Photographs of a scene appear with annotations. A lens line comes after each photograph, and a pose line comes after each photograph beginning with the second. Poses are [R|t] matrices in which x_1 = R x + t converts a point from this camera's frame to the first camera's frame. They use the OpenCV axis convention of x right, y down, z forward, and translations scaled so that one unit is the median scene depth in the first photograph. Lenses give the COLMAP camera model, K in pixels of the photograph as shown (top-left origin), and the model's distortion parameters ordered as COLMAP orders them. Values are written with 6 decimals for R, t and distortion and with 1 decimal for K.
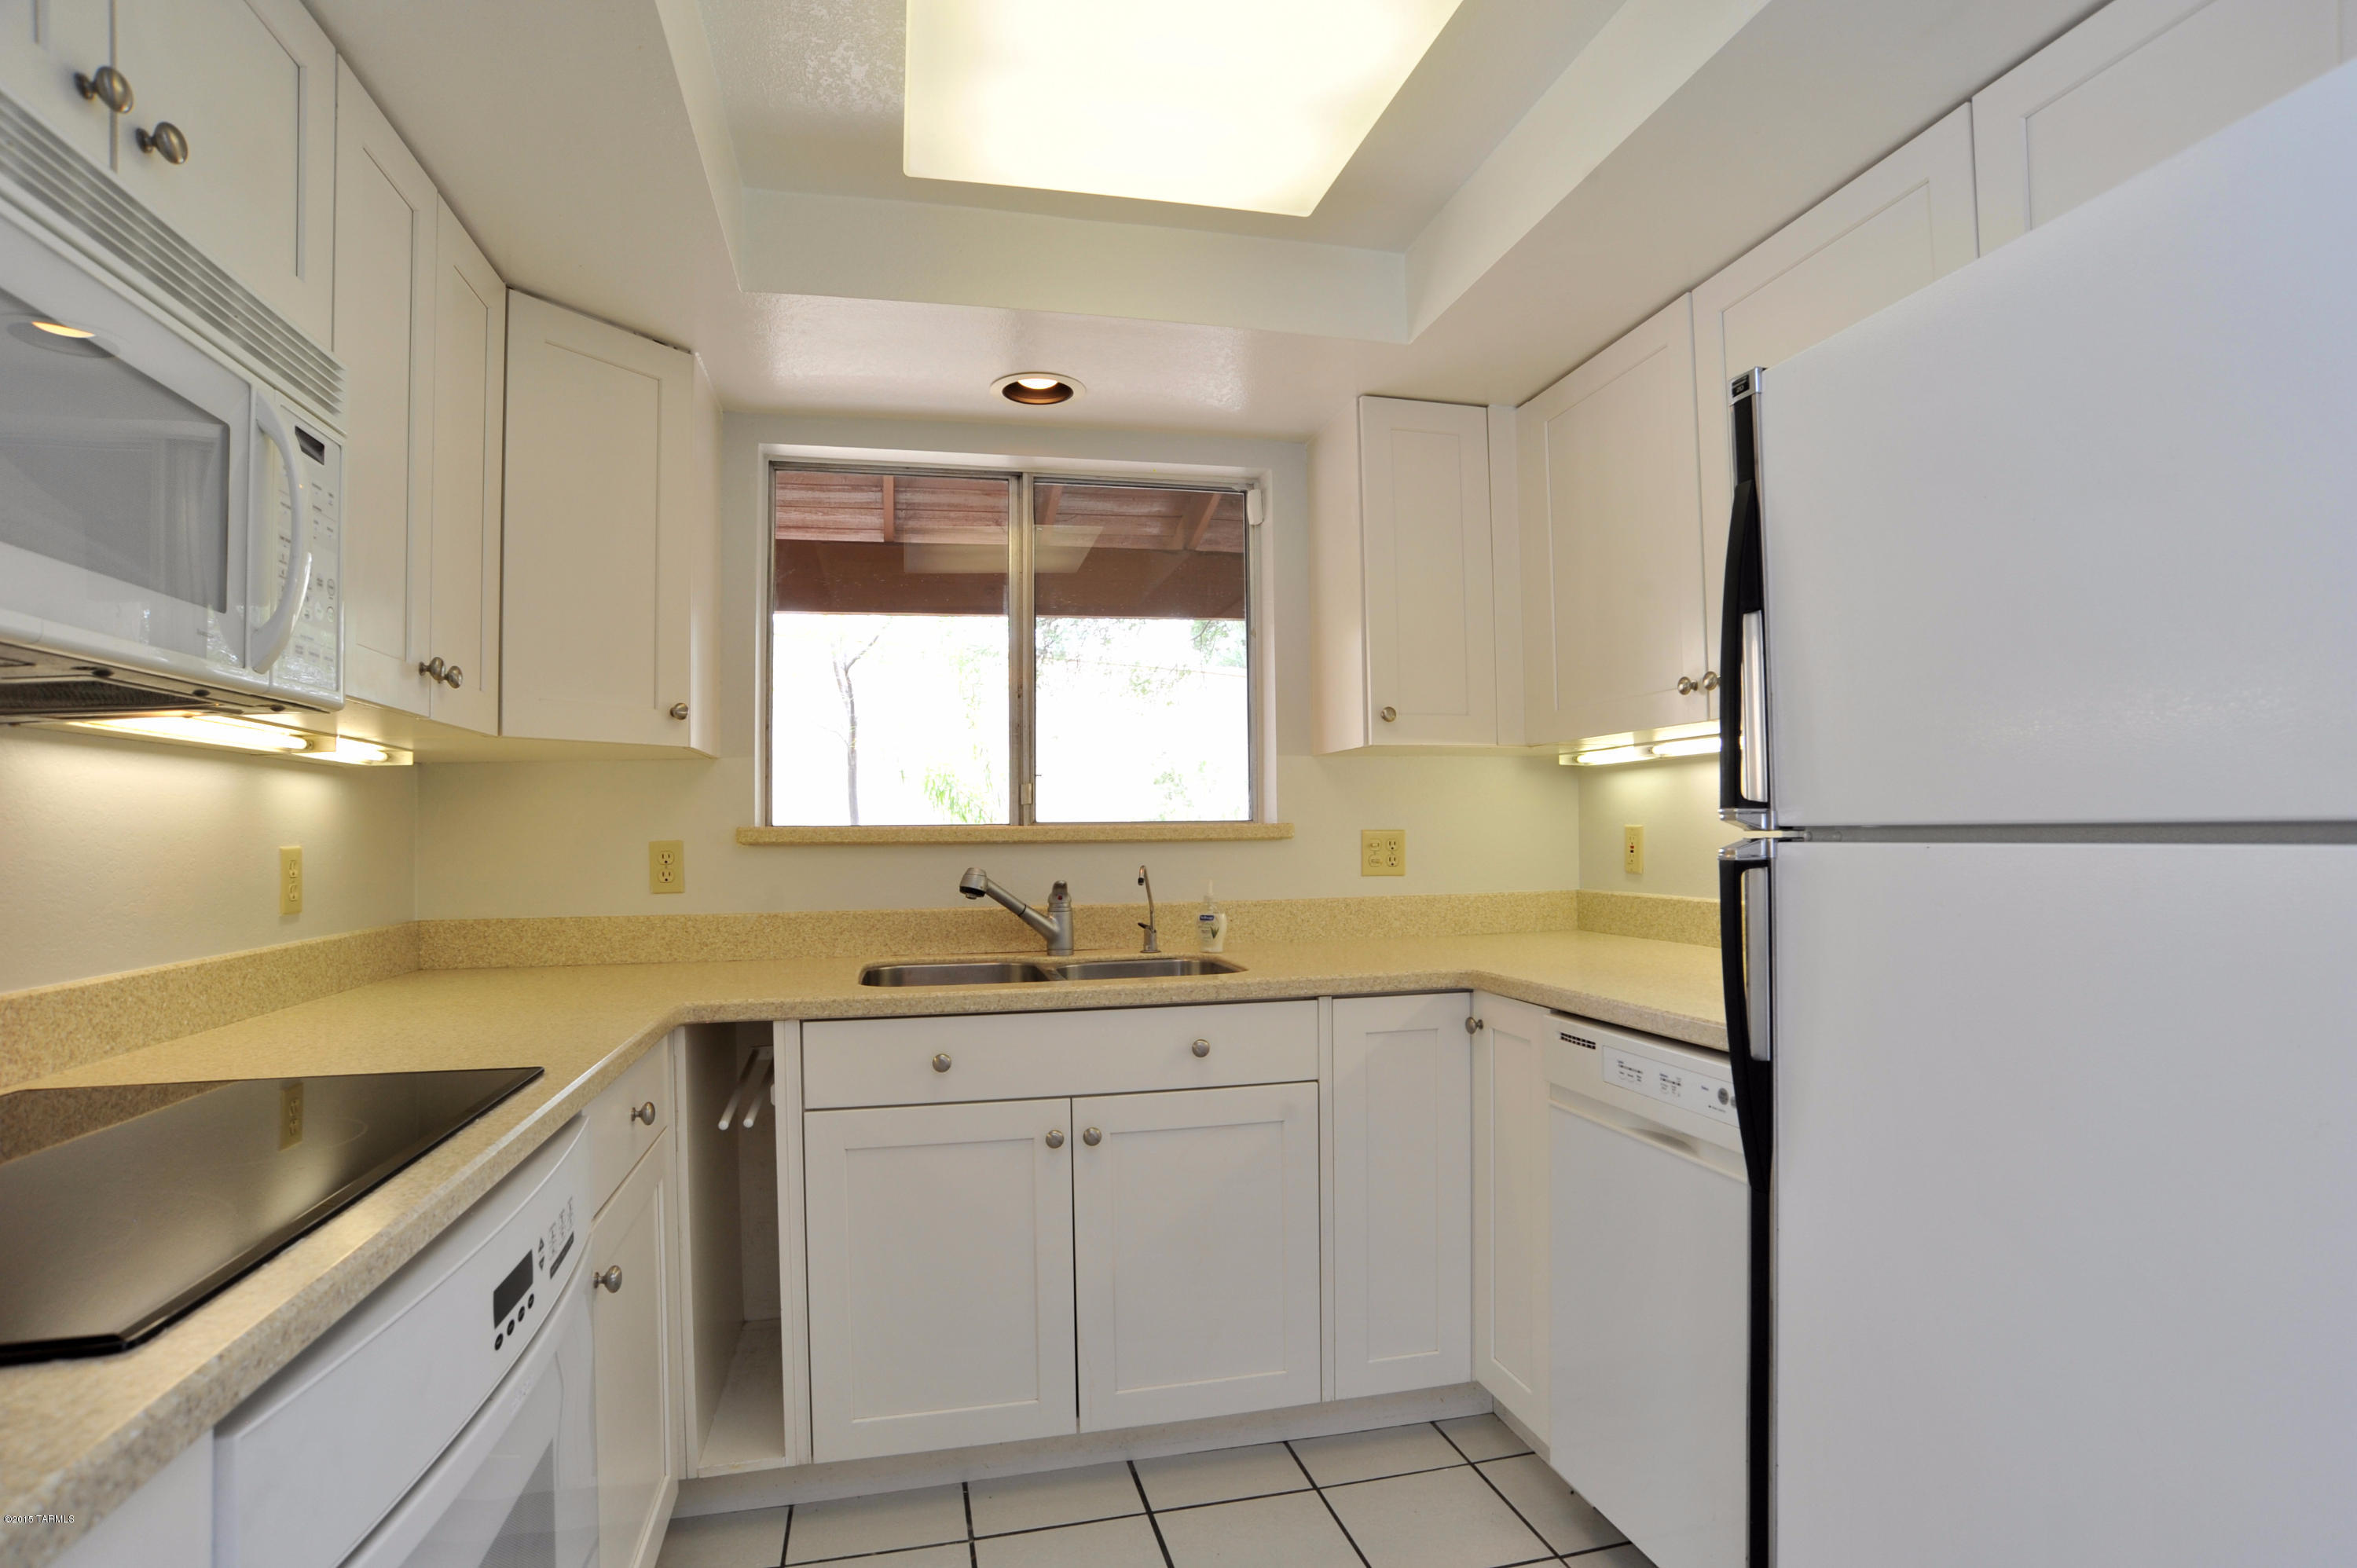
lens RADIAL K [[1192.4, 0, 1185.0], [0, 1192.4, 800.2], [0, 0, 1]] dist [-0.105356, 0.048603]
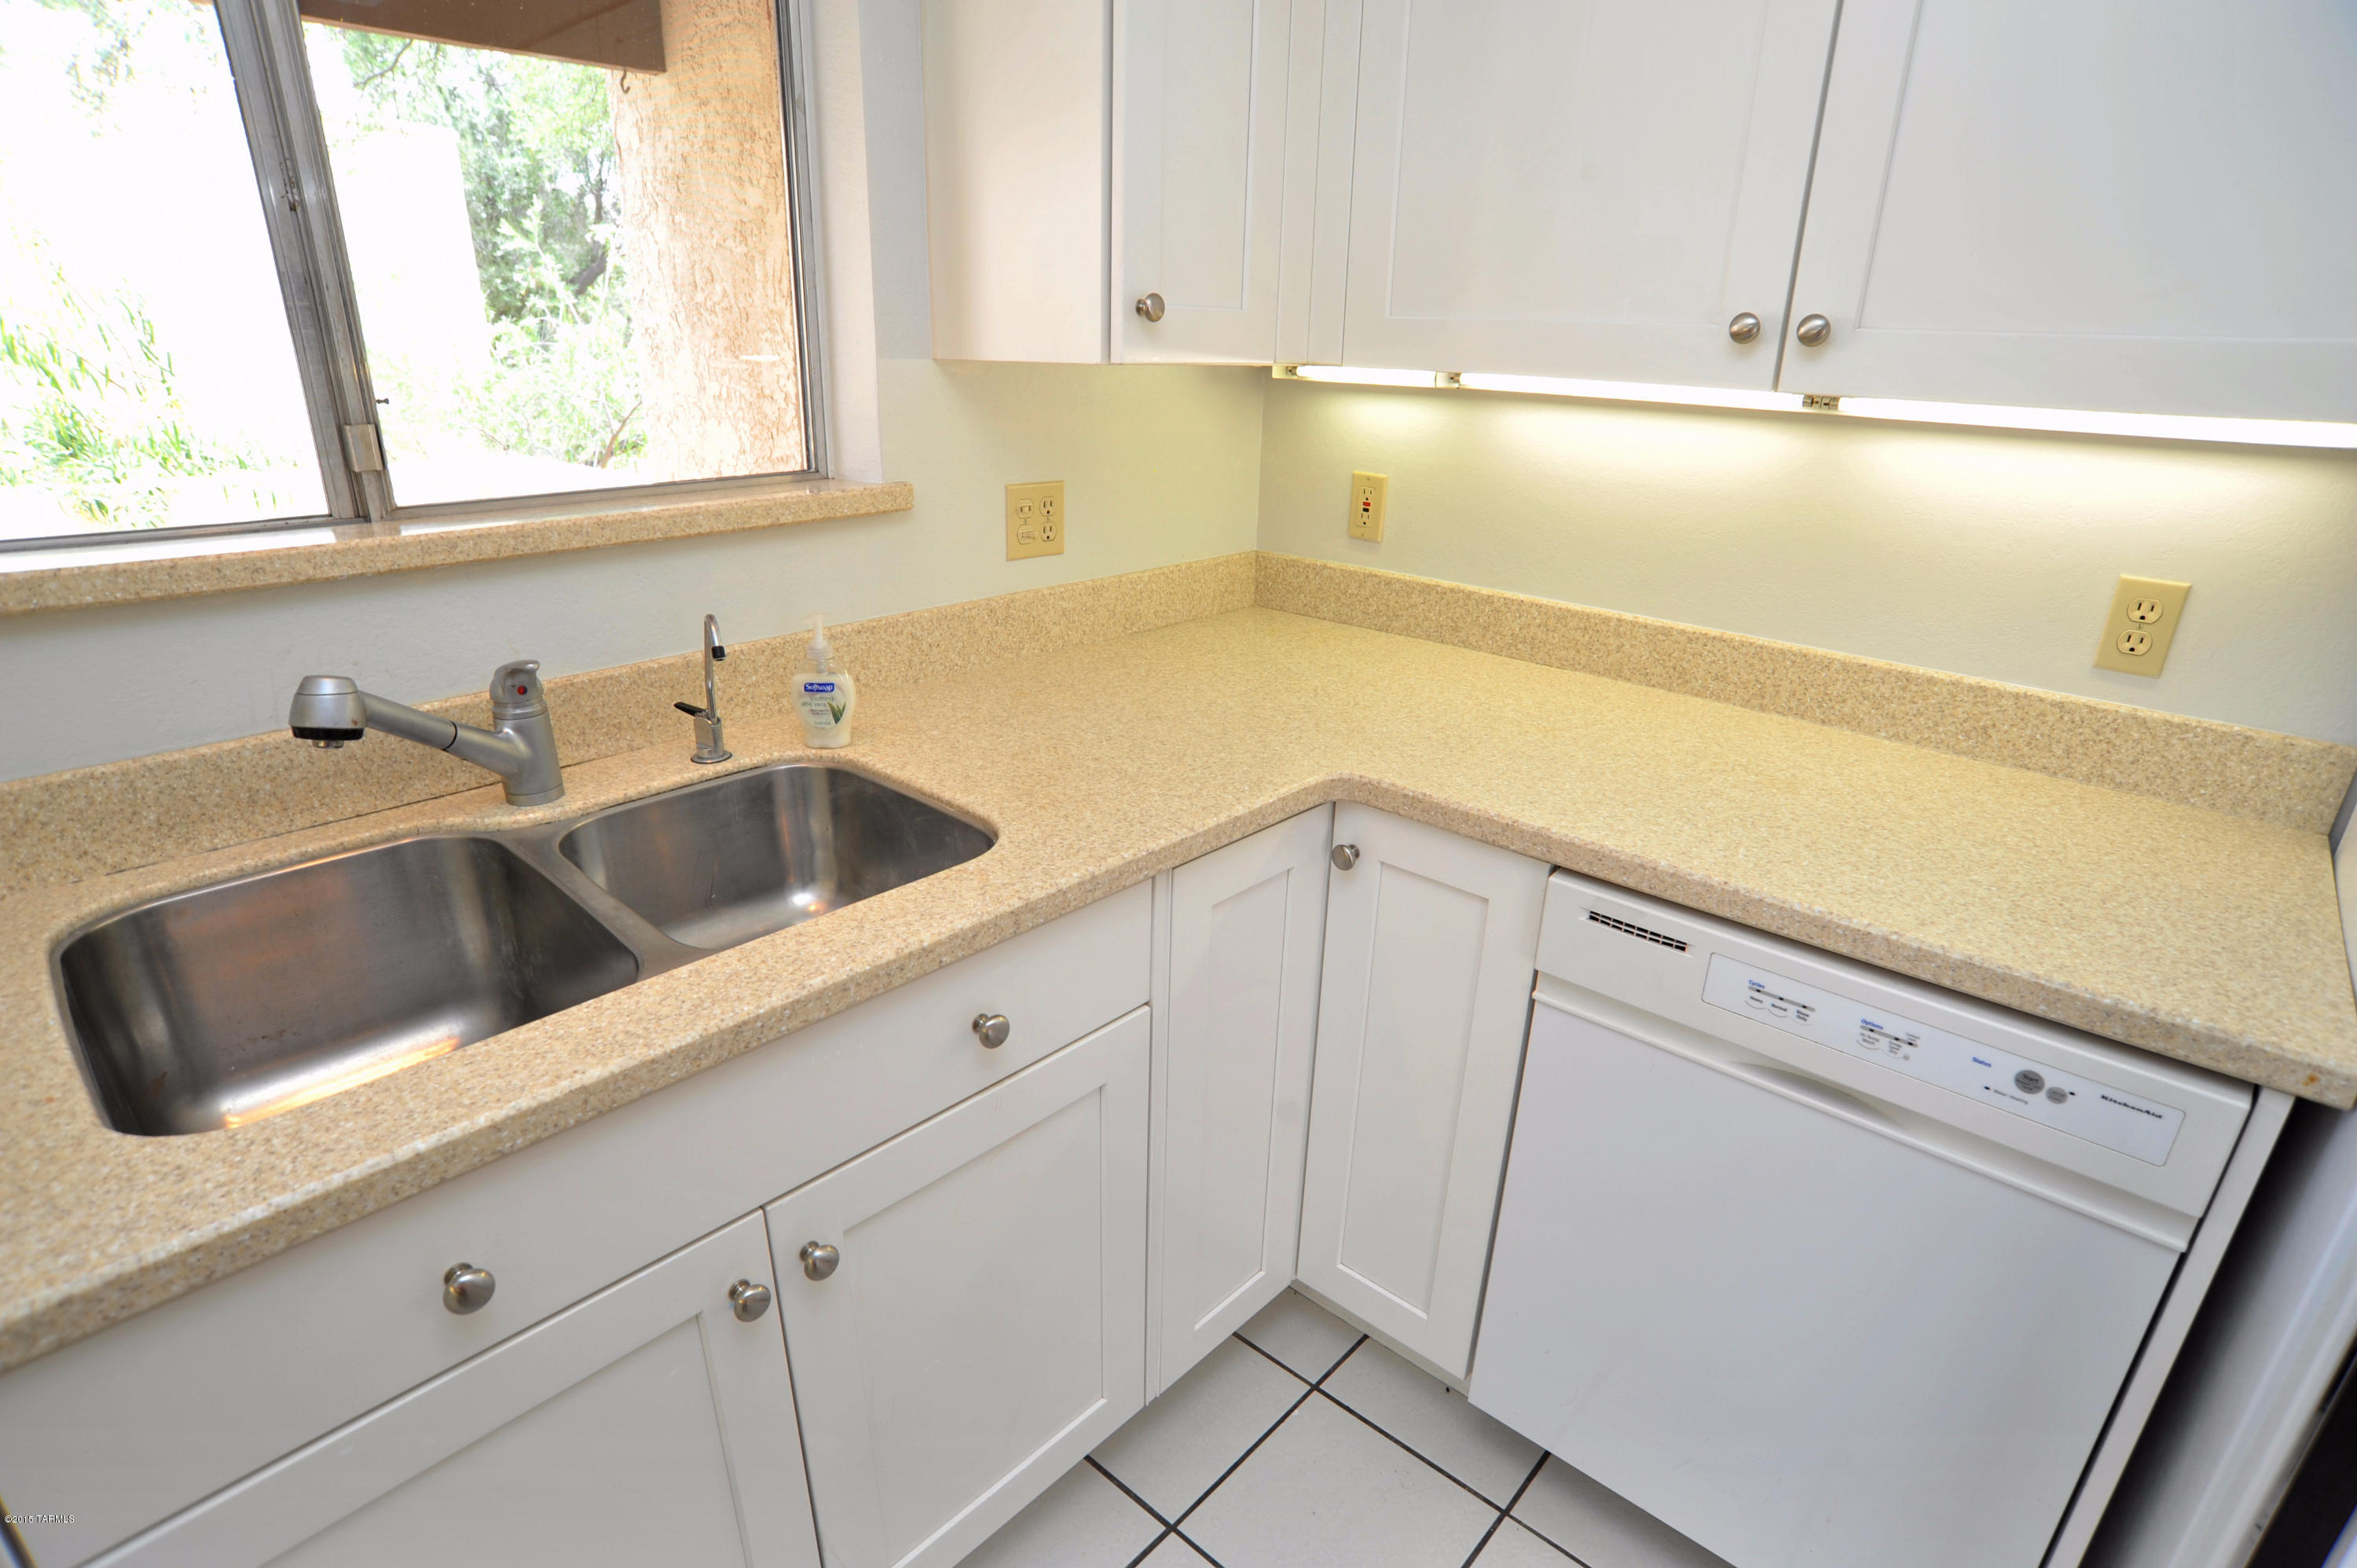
lens RADIAL K [[1190.1, 0, 1183.3], [0, 1190.1, 798.5], [0, 0, 1]] dist [-0.105873, 0.049284]
pose [[0.824808, -0.175463, 0.537498, -0.178226], [-0.048358, 0.925255, 0.376252, -0.080252], [-0.563341, -0.336328, 0.754673, 0.612312]]
